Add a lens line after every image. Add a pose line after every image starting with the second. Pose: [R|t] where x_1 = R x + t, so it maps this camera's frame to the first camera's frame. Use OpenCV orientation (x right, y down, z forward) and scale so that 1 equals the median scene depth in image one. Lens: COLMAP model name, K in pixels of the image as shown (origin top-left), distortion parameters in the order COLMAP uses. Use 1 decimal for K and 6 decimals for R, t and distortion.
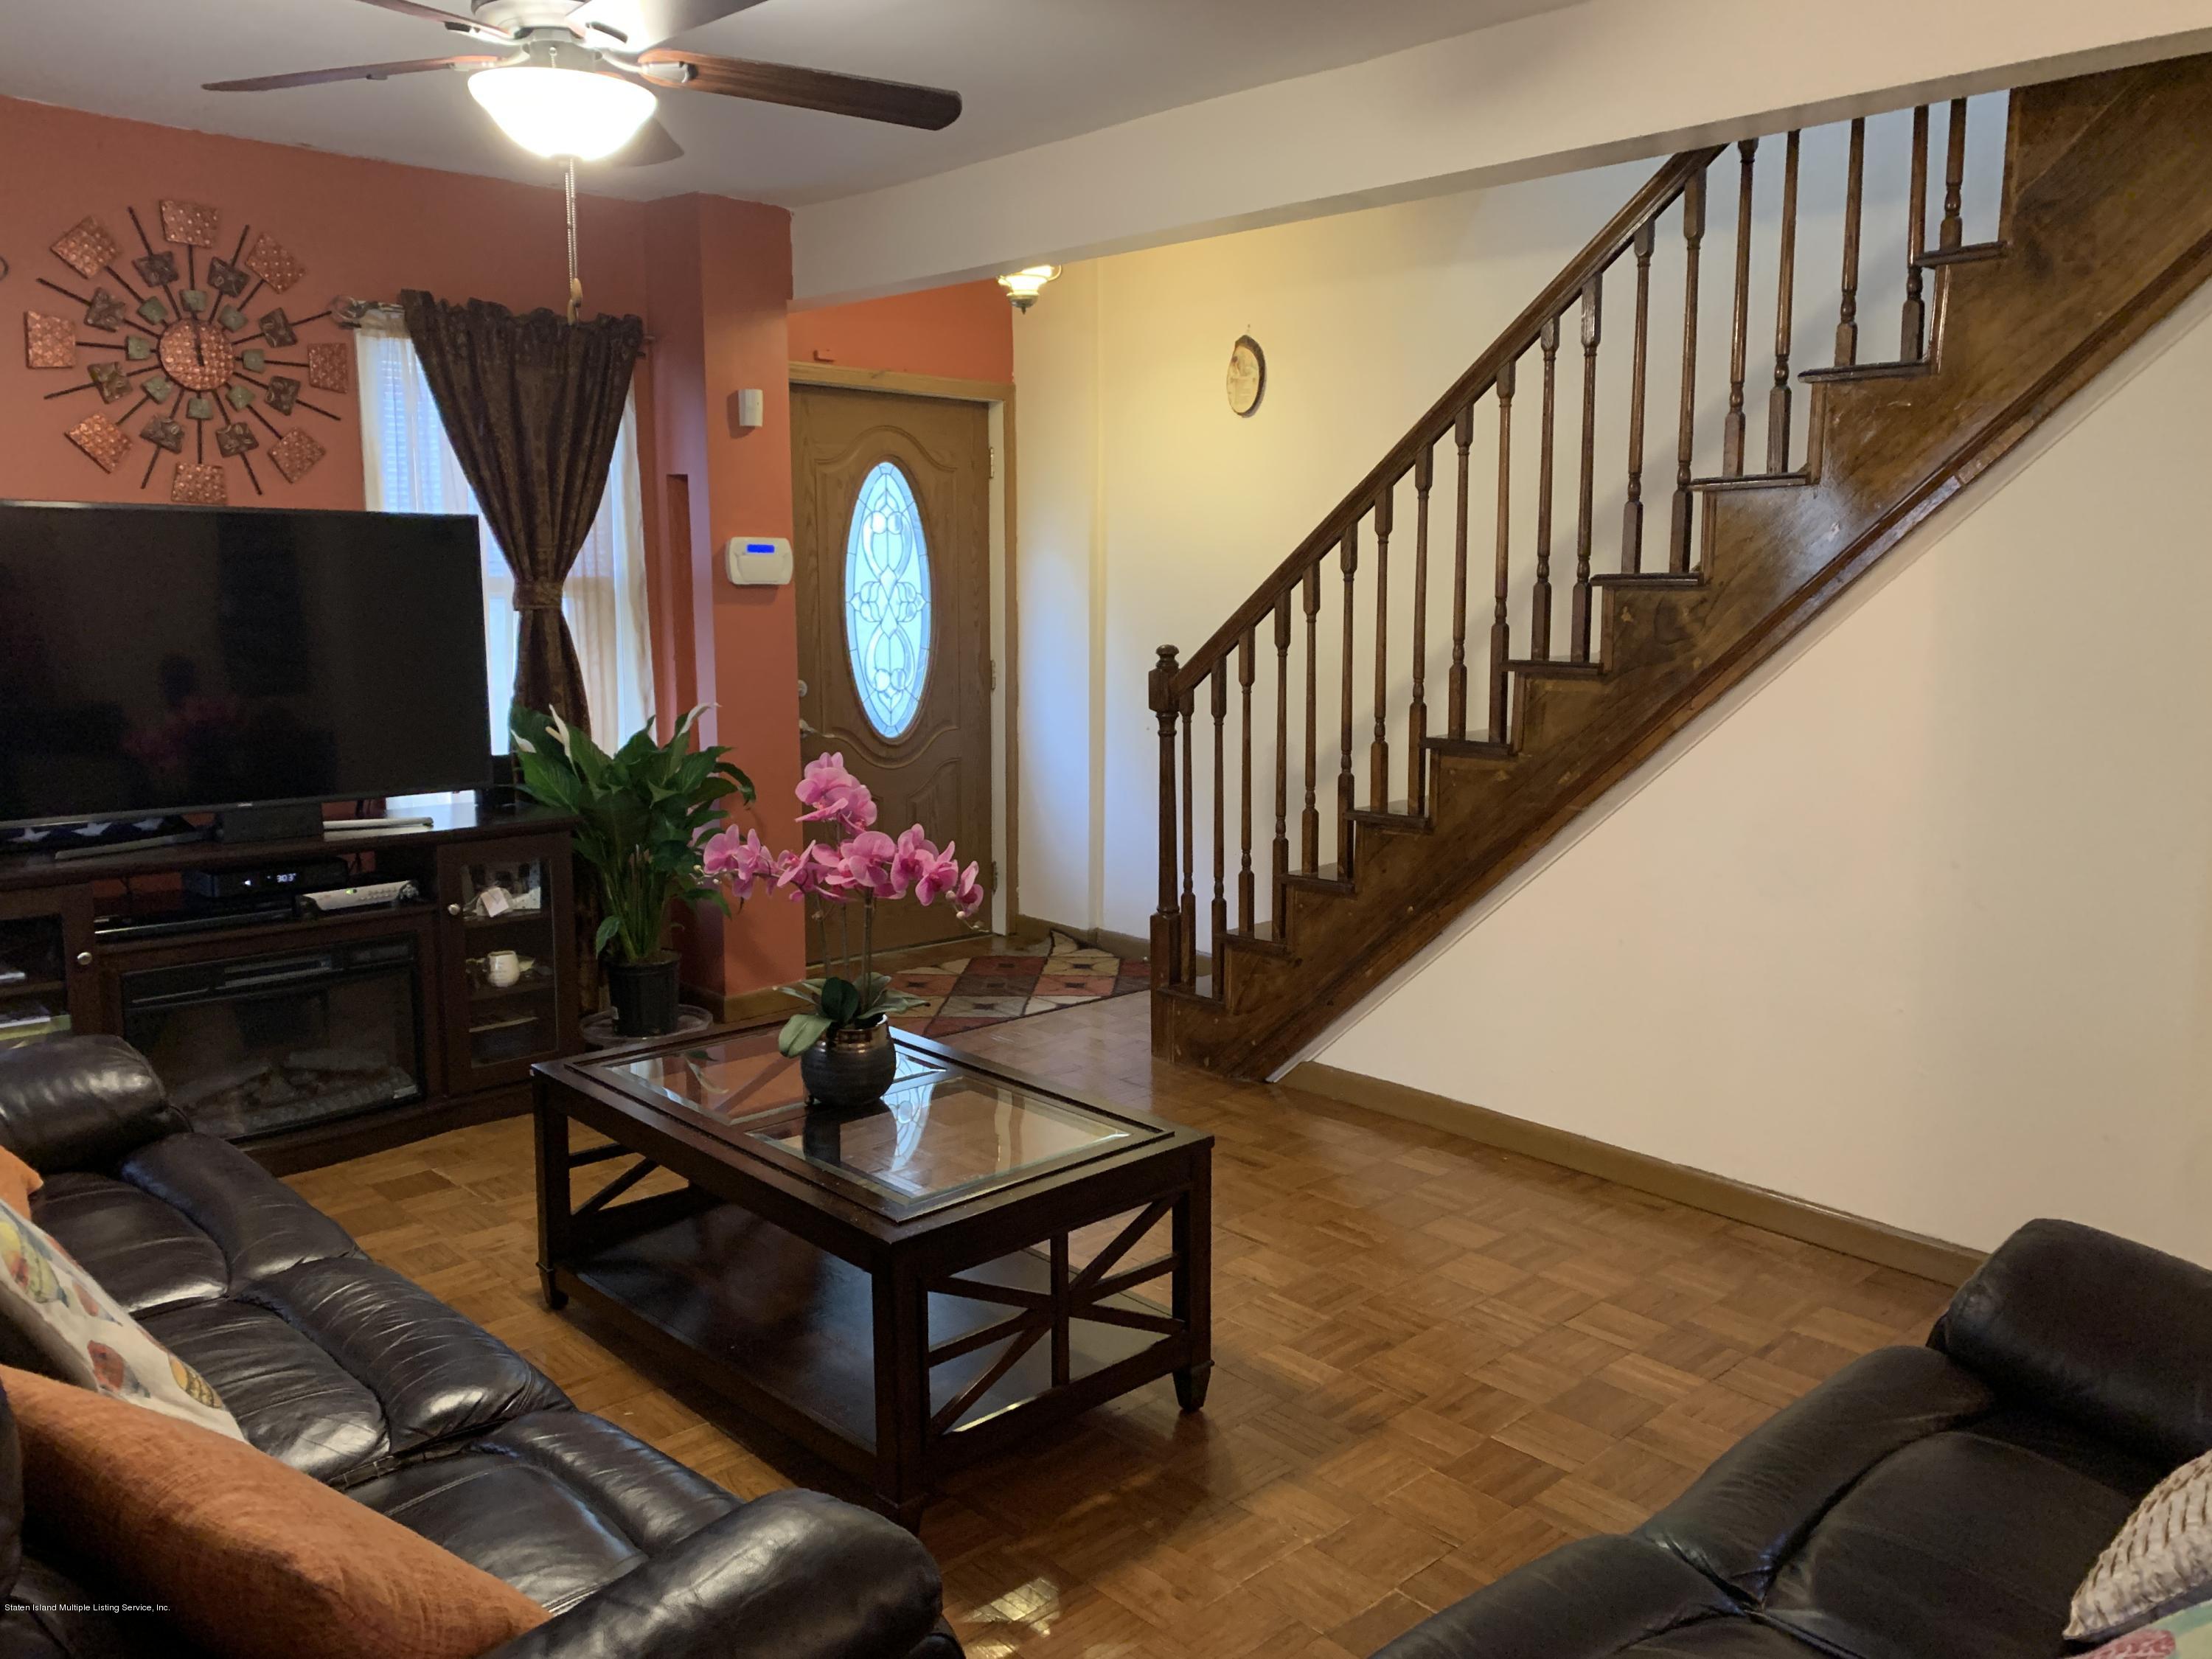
lens RADIAL K [[1688.9, 0, 1126.4], [0, 1688.9, 826.0], [0, 0, 1]] dist [0.027410, -0.031907]
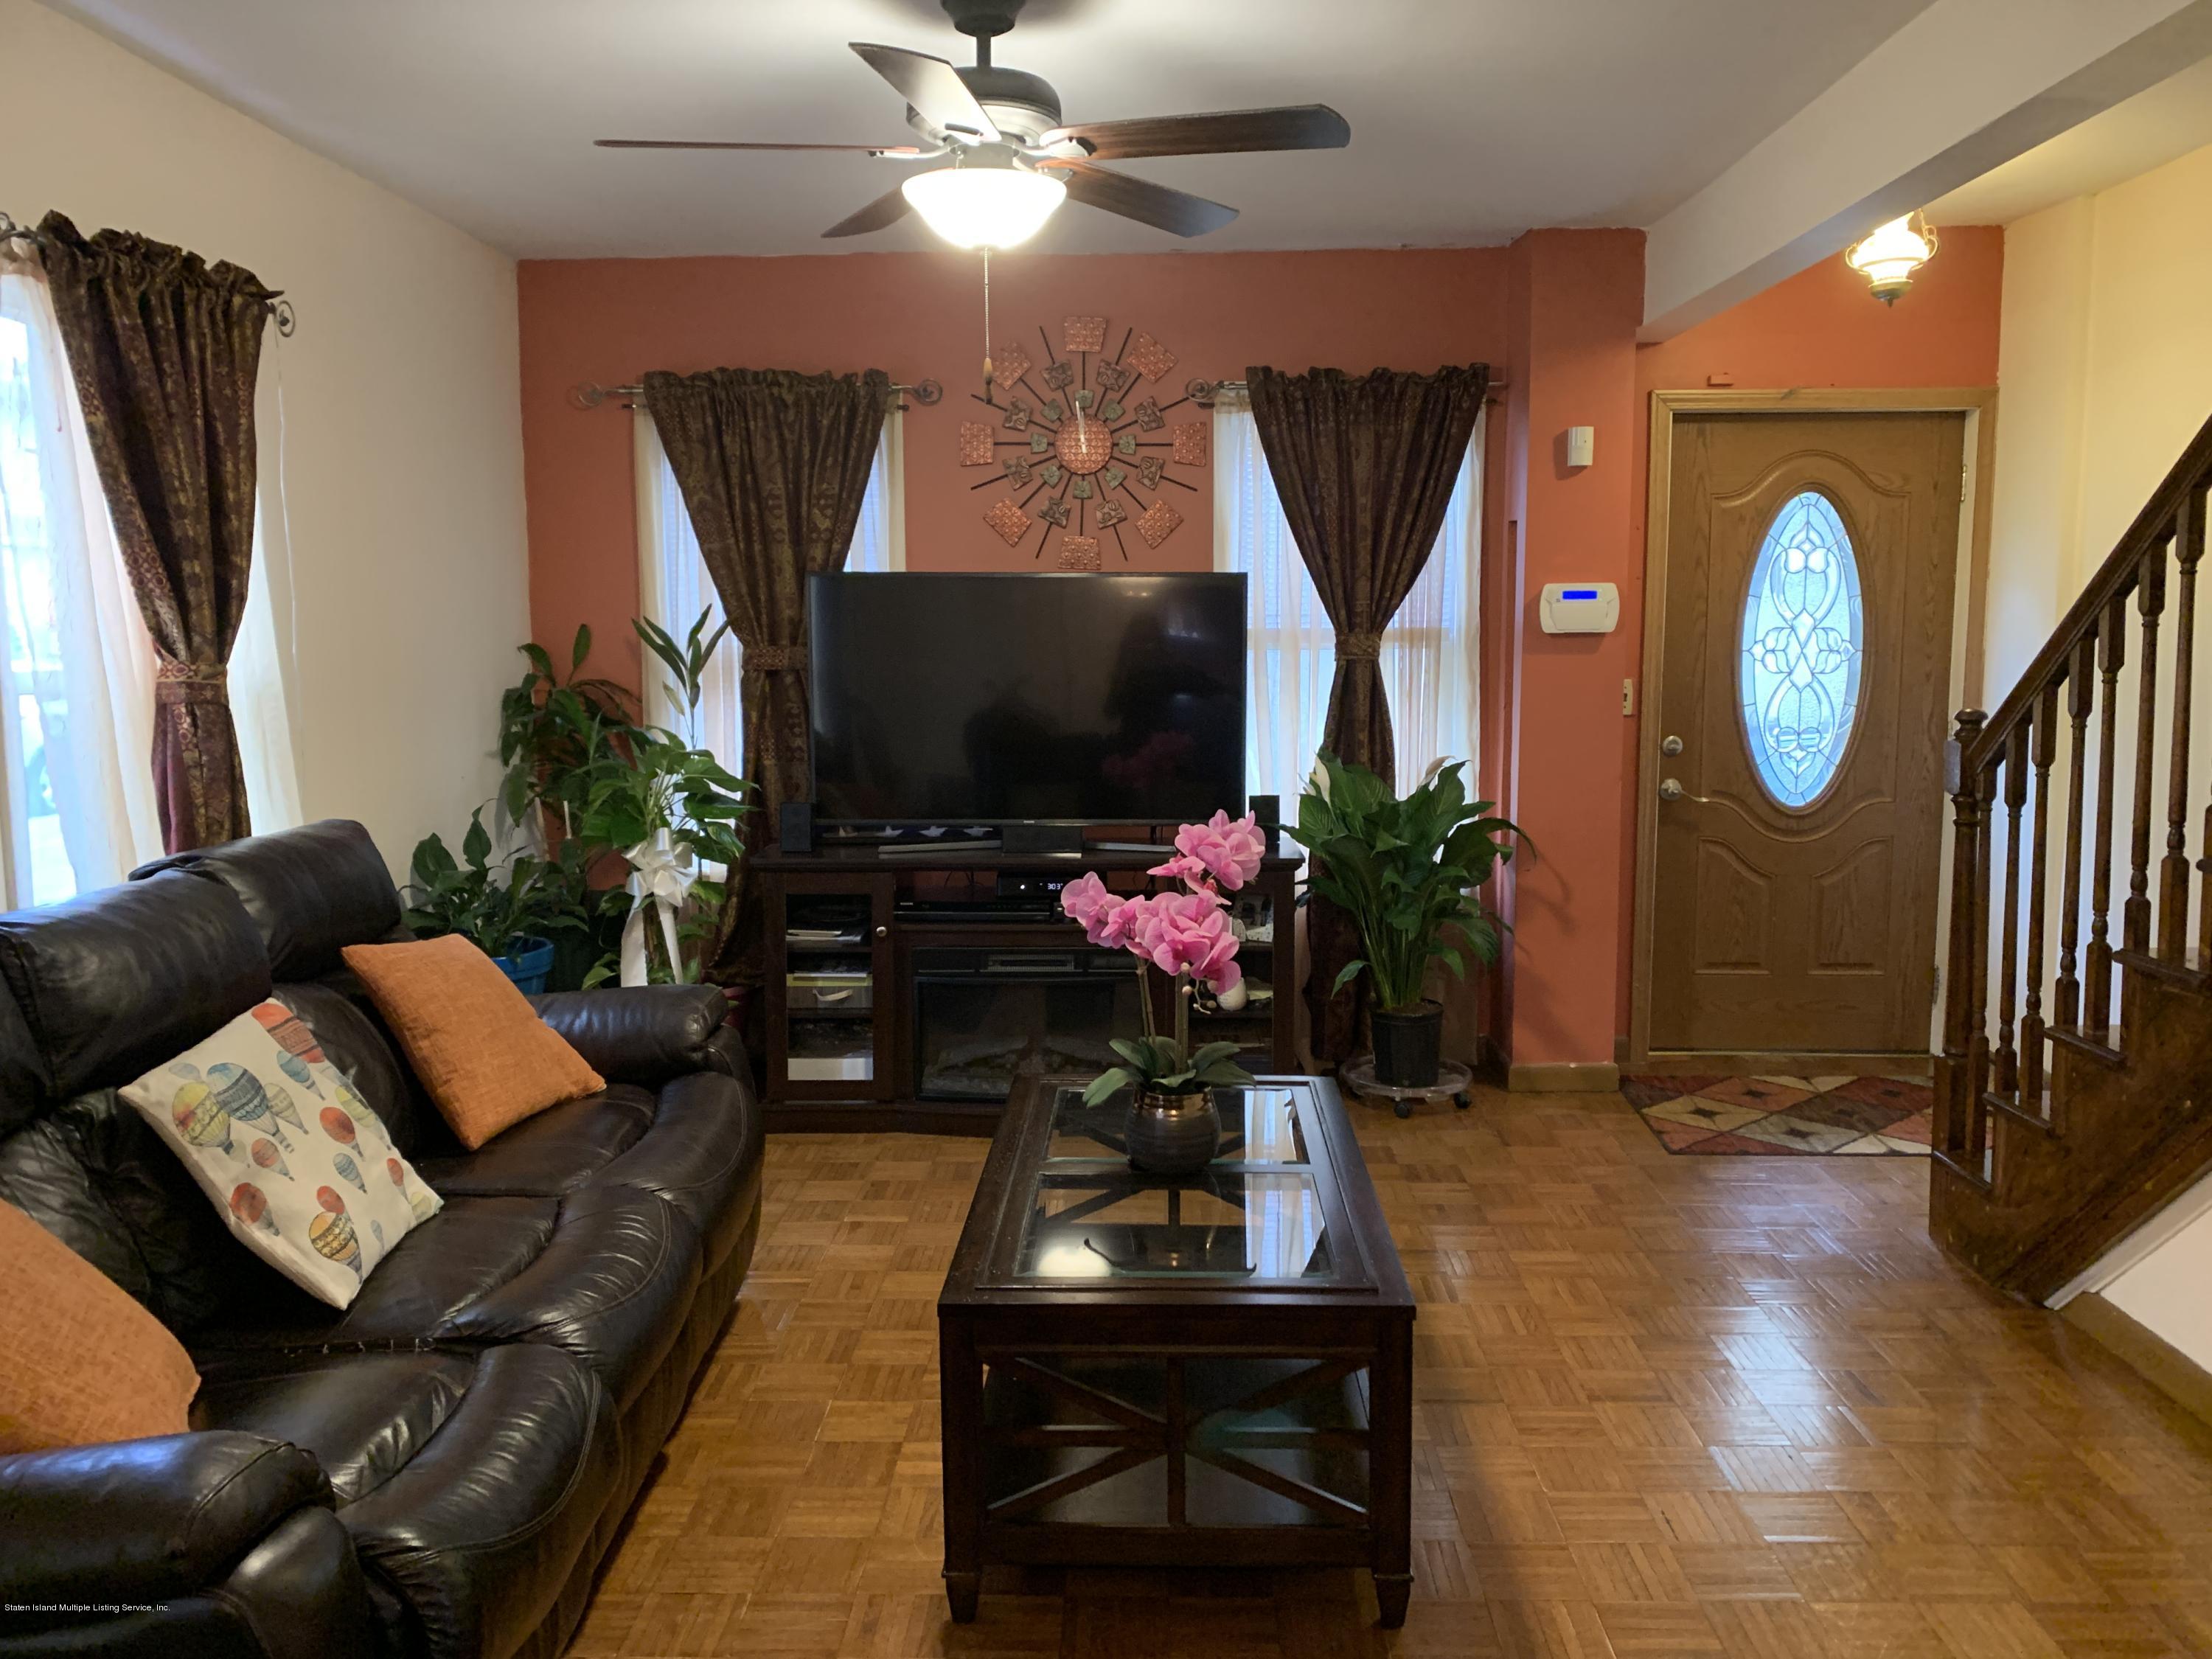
lens RADIAL K [[1688.9, 0, 1113.9], [0, 1688.9, 826.5], [0, 0, 1]] dist [0.027410, -0.031907]
pose [[0.700296, 0.079467, -0.709416, 0.317046], [-0.097131, 0.995149, 0.015592, -0.029372], [0.707214, 0.057987, 0.704618, 0.186703]]
